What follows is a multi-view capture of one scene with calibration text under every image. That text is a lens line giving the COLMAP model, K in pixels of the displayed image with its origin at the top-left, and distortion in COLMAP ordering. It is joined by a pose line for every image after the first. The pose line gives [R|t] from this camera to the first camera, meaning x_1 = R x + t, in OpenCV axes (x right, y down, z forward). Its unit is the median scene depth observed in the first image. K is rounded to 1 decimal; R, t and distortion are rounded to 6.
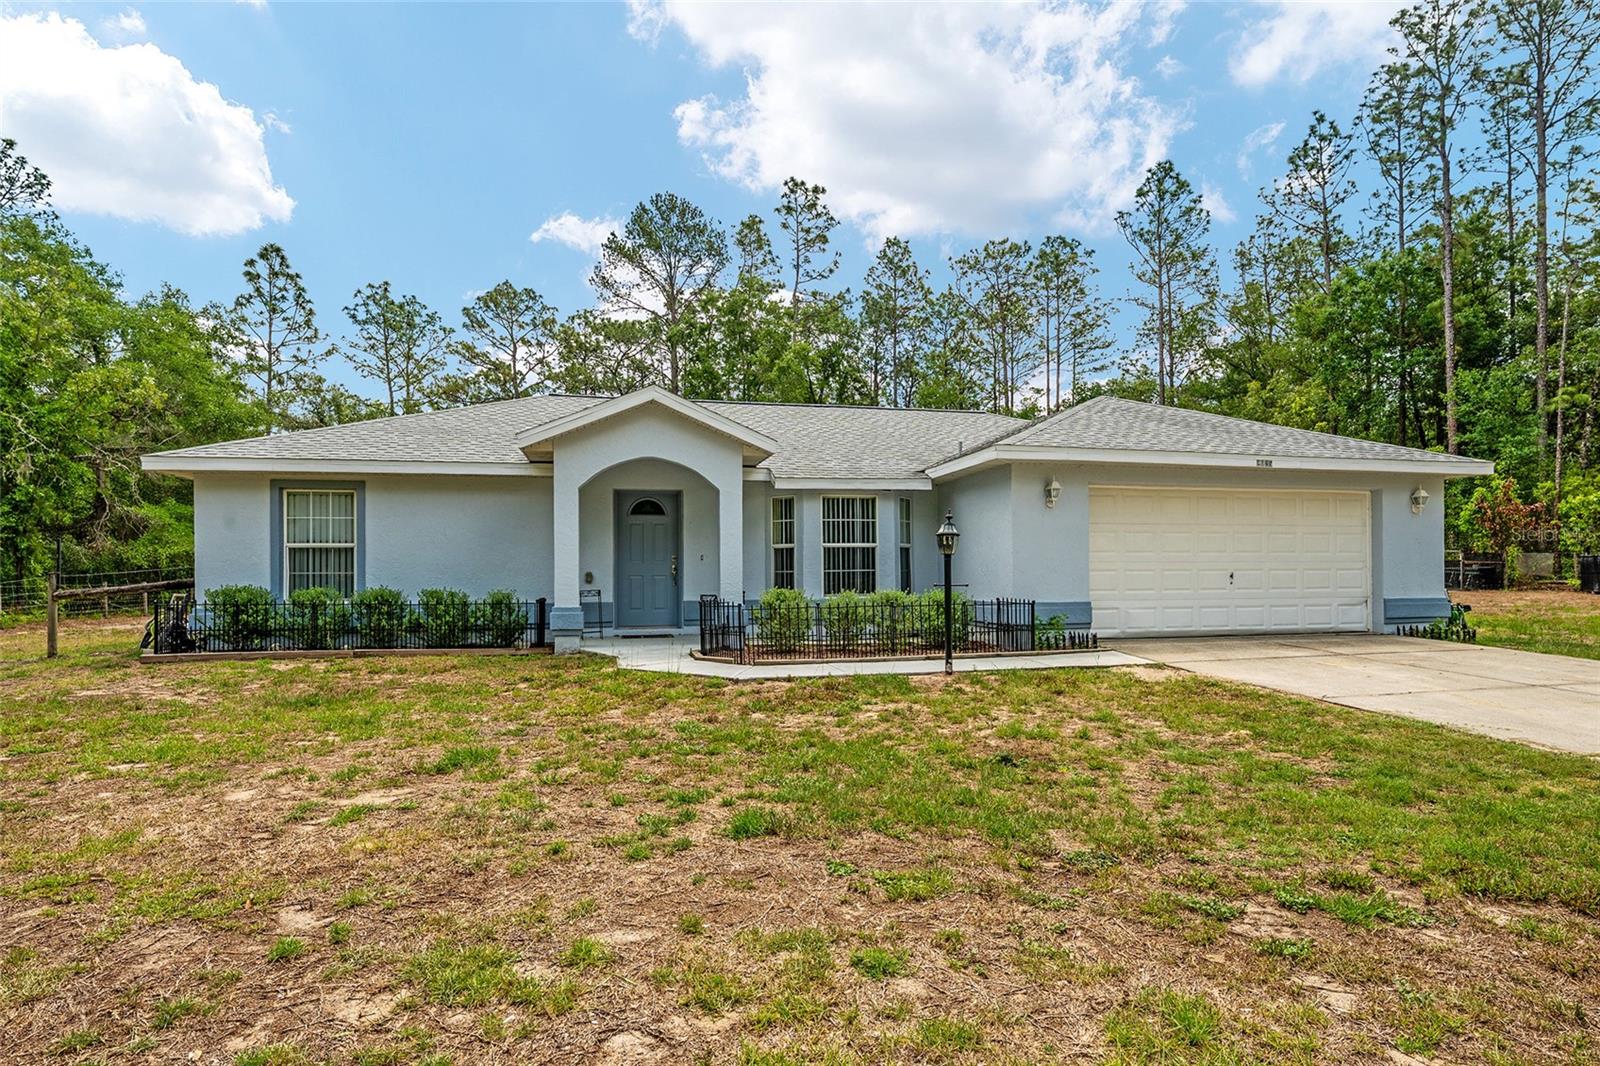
lens RADIAL K [[836.5, 0, 799.4], [0, 836.5, 572.4], [0, 0, 1]] dist [-0.016328, 0.000244]
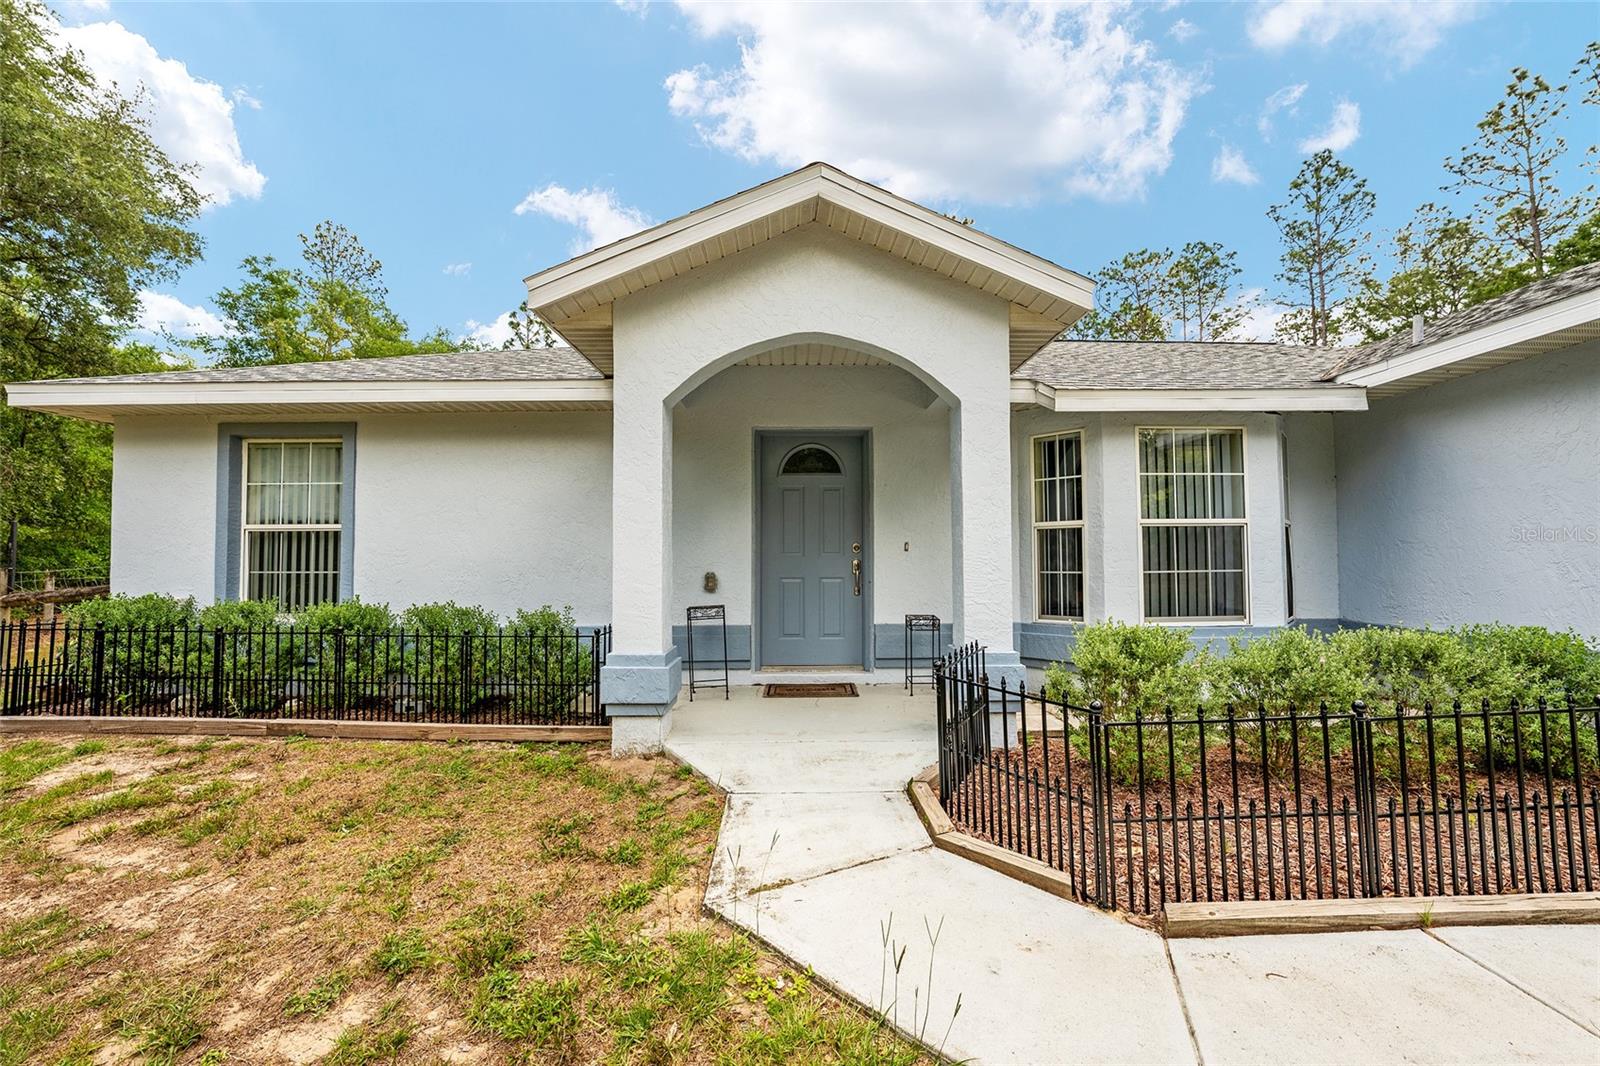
lens RADIAL K [[642.1, 0, 802.9], [0, 642.1, 535.0], [0, 0, 1]] dist [-0.034210, 0.008986]
pose [[0.978489, -0.004795, -0.206244, -0.097049], [-0.001717, 0.999506, -0.031387, -0.012131], [0.206293, 0.031066, 0.977997, 0.572046]]
